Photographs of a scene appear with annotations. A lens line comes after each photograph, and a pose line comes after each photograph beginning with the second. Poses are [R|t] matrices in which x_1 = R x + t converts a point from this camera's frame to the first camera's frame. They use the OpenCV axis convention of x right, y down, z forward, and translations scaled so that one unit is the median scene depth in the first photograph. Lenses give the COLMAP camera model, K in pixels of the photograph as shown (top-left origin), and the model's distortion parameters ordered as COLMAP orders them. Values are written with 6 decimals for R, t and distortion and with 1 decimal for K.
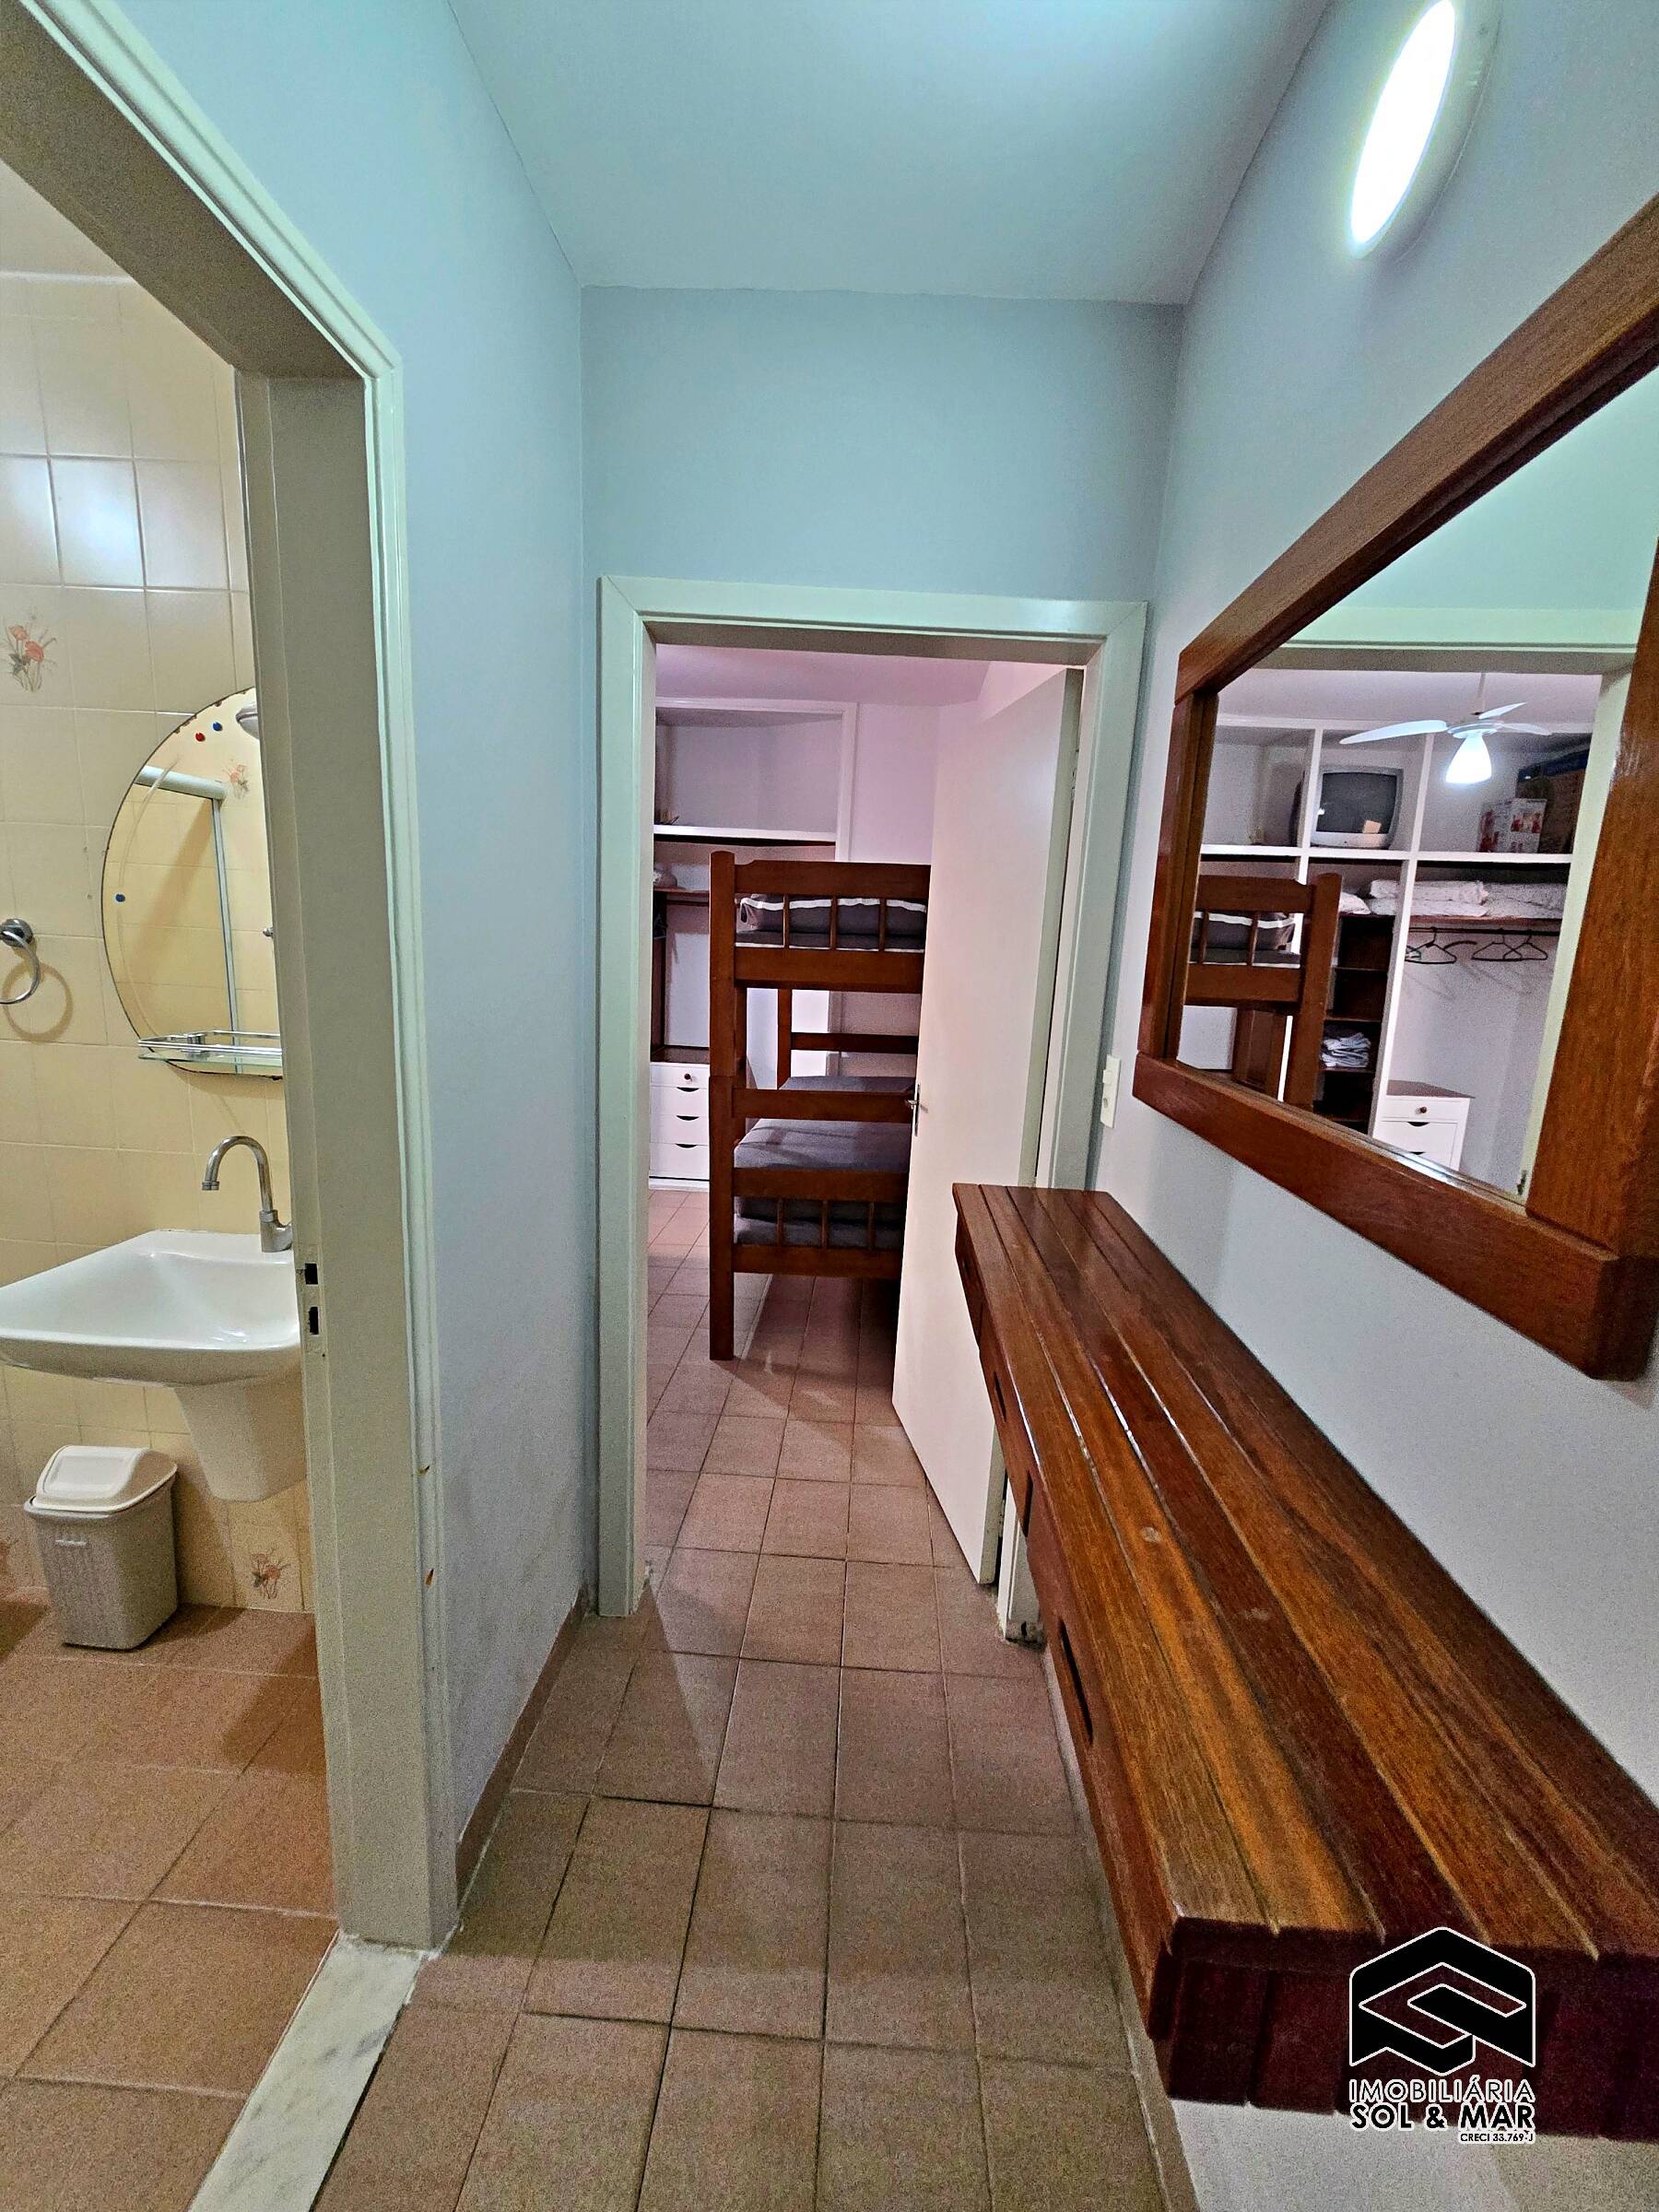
lens RADIAL K [[868.2, 0, 833.4], [0, 868.2, 1108.4], [0, 0, 1]] dist [0.002406, -0.000624]
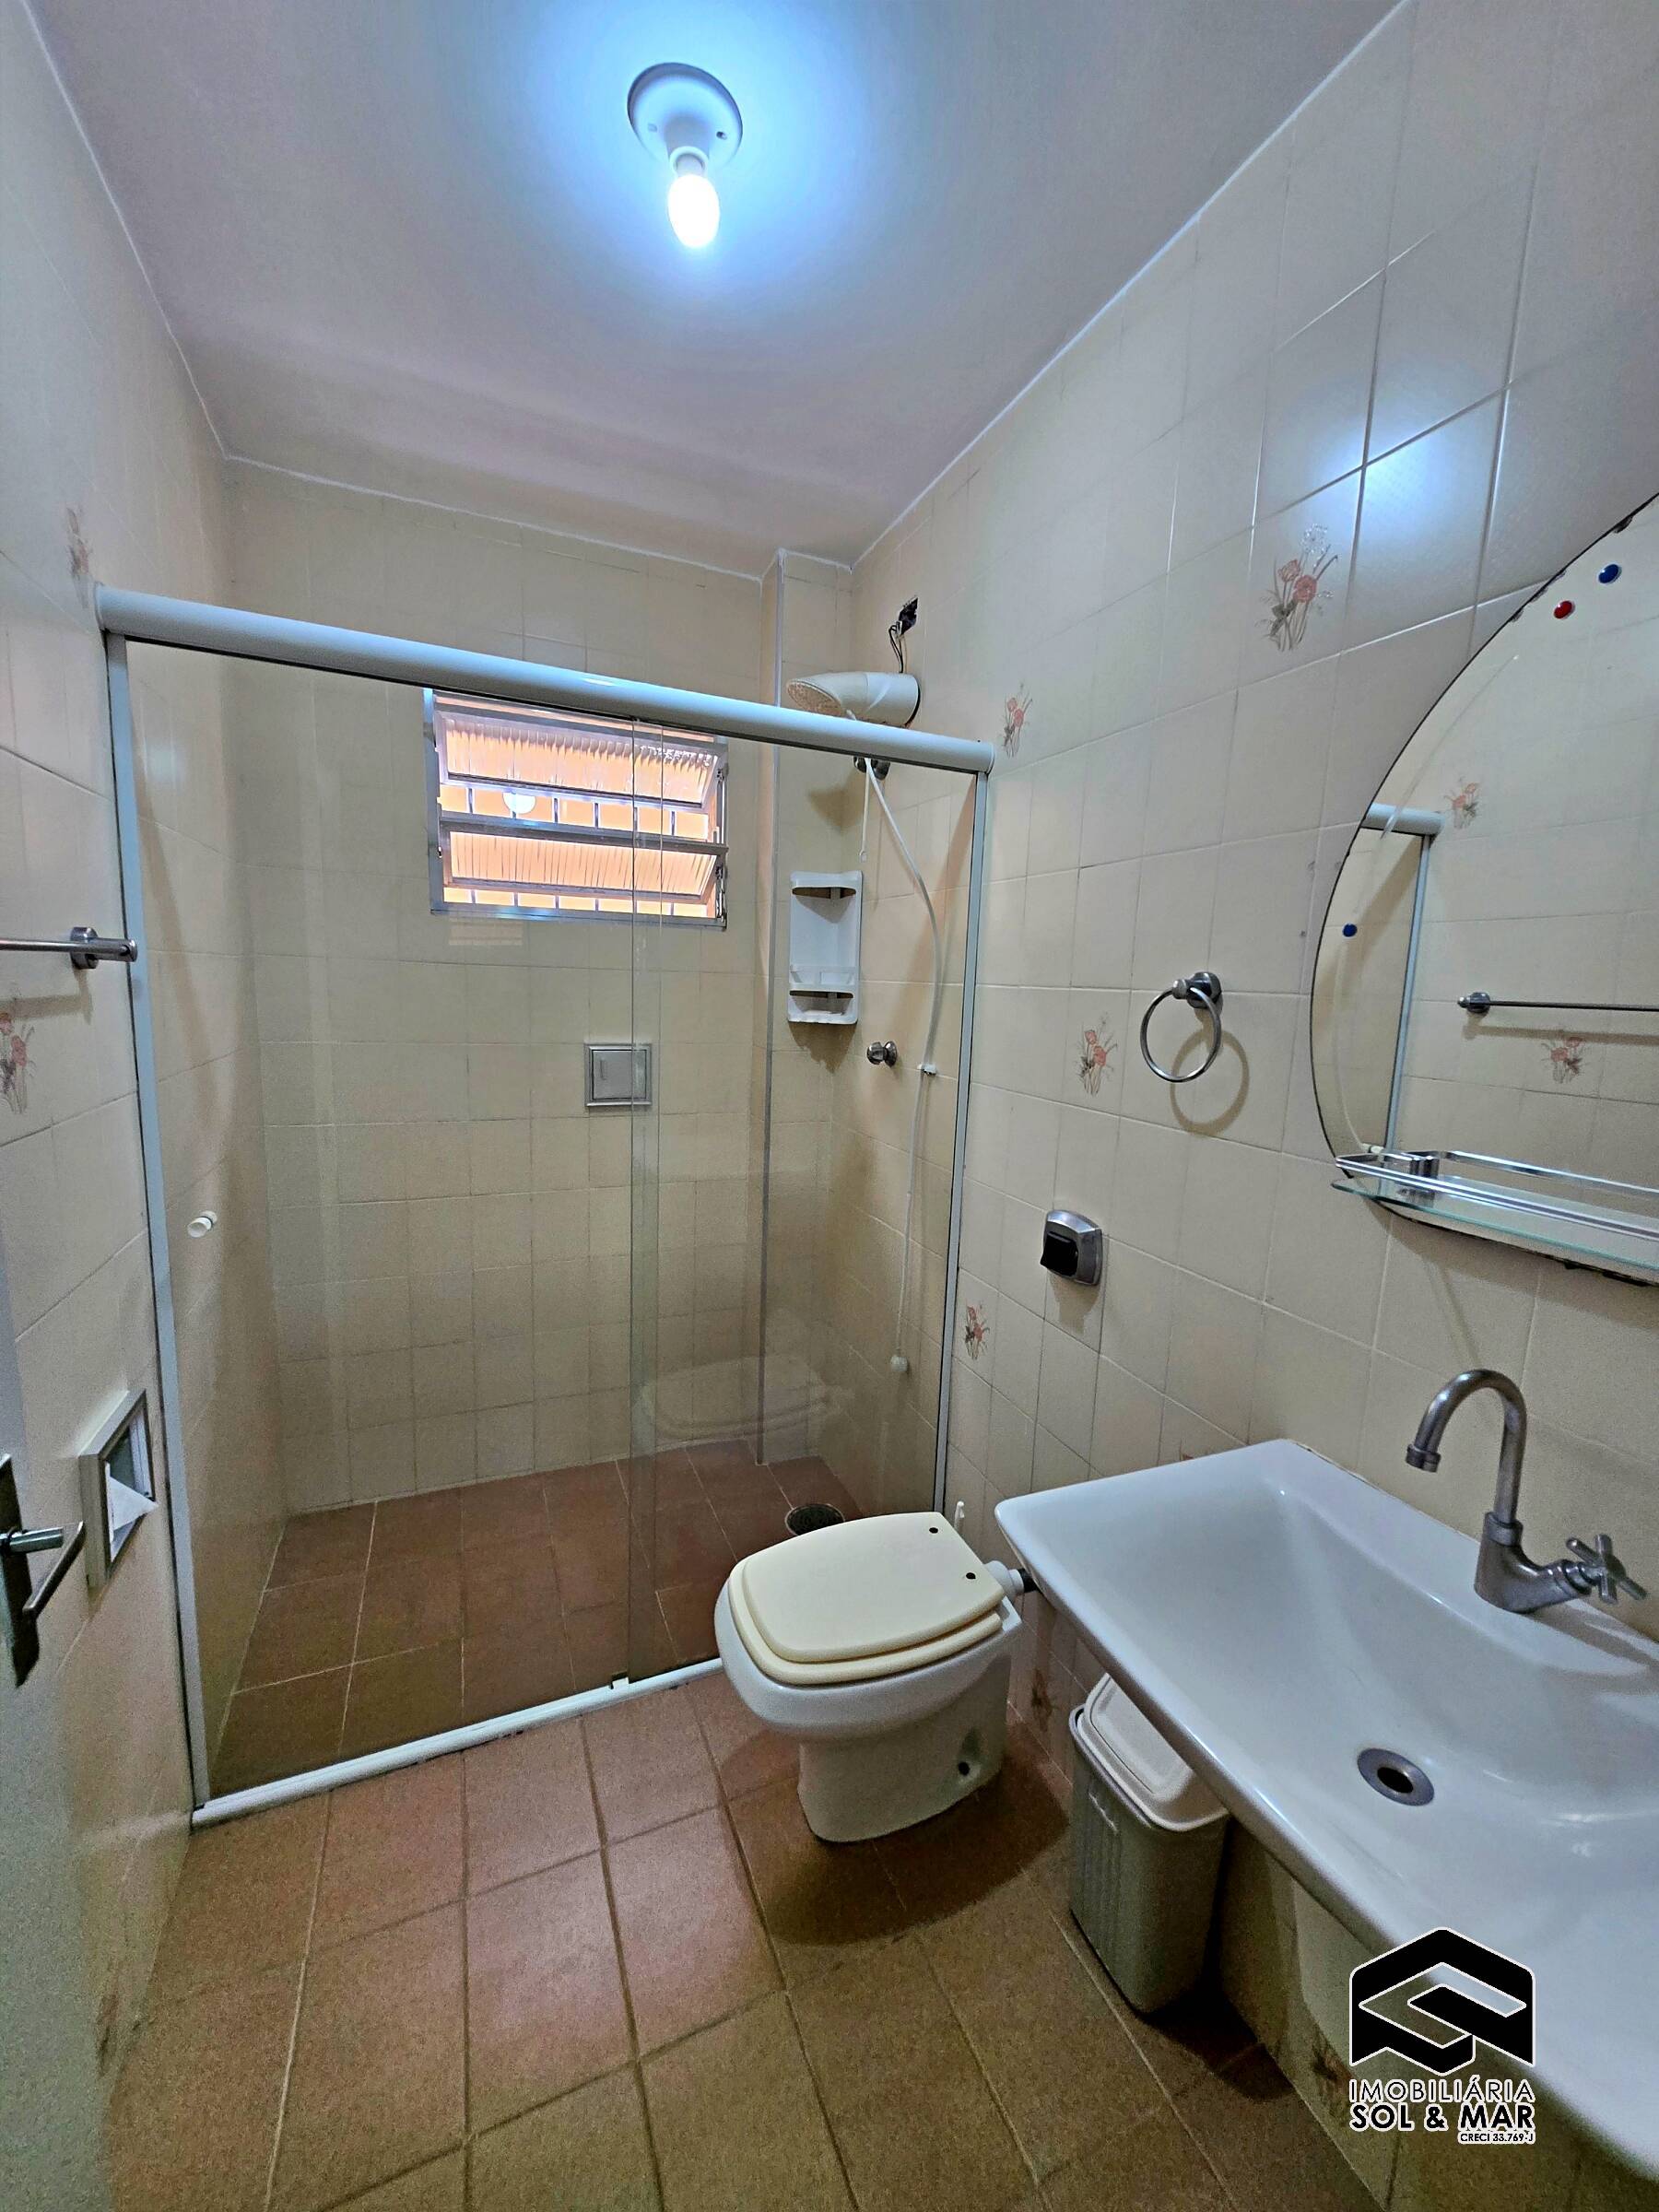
lens RADIAL K [[868.2, 0, 833.4], [0, 868.2, 1108.4], [0, 0, 1]] dist [0.002406, -0.000624]
pose [[0.434938, 0.097139, -0.895205, -0.388568], [-0.184157, 0.982747, 0.017165, -0.053948], [0.881428, 0.157393, 0.445323, 0.391624]]
